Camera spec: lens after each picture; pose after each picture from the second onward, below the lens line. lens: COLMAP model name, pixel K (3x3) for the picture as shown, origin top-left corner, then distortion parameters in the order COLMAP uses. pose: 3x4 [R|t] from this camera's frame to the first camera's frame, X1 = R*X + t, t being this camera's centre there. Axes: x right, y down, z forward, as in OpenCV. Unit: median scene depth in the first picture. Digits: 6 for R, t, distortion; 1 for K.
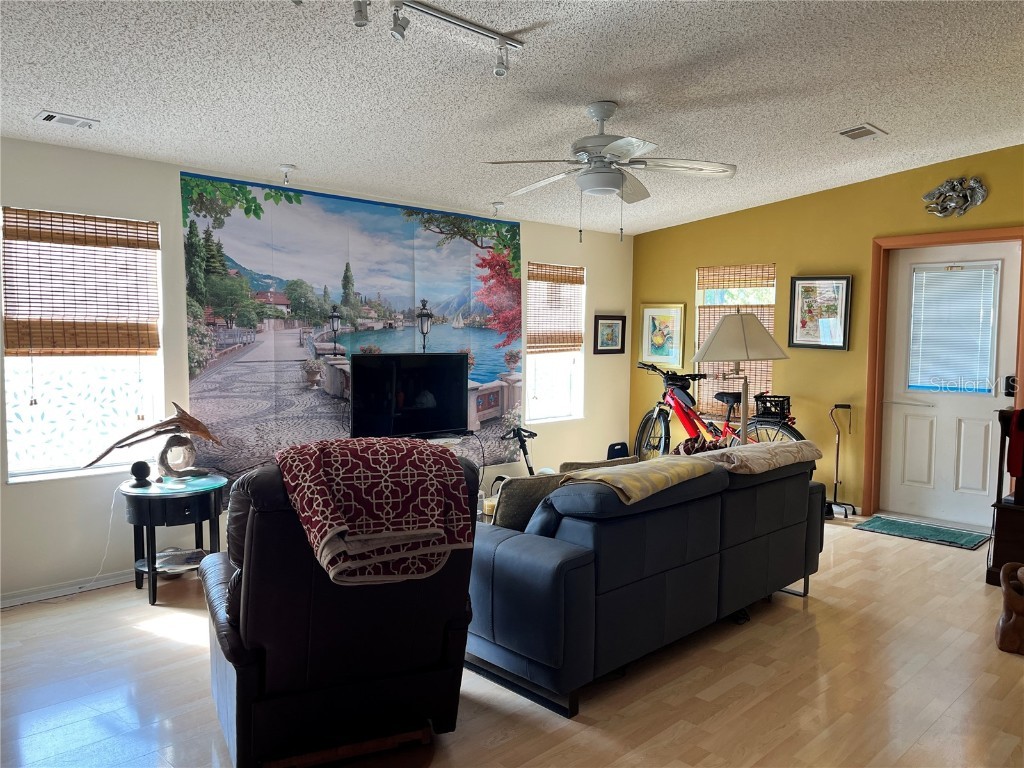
lens RADIAL K [[782.3, 0, 516.1], [0, 782.3, 386.5], [0, 0, 1]] dist [0.065971, -0.072724]
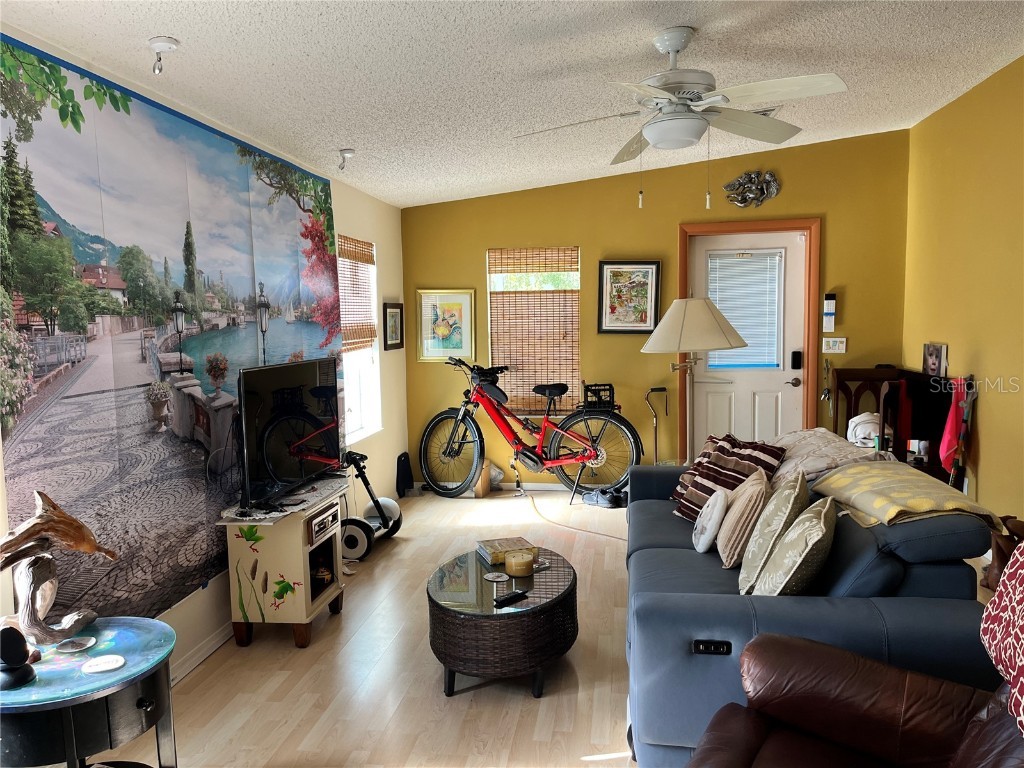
lens RADIAL K [[782.3, 0, 516.5], [0, 782.3, 390.3], [0, 0, 1]] dist [0.065971, -0.072724]
pose [[0.798074, -0.080161, 0.597203, -0.366294], [0.067981, 0.996762, 0.042947, -0.032391], [-0.598712, 0.006324, 0.800940, 0.327956]]
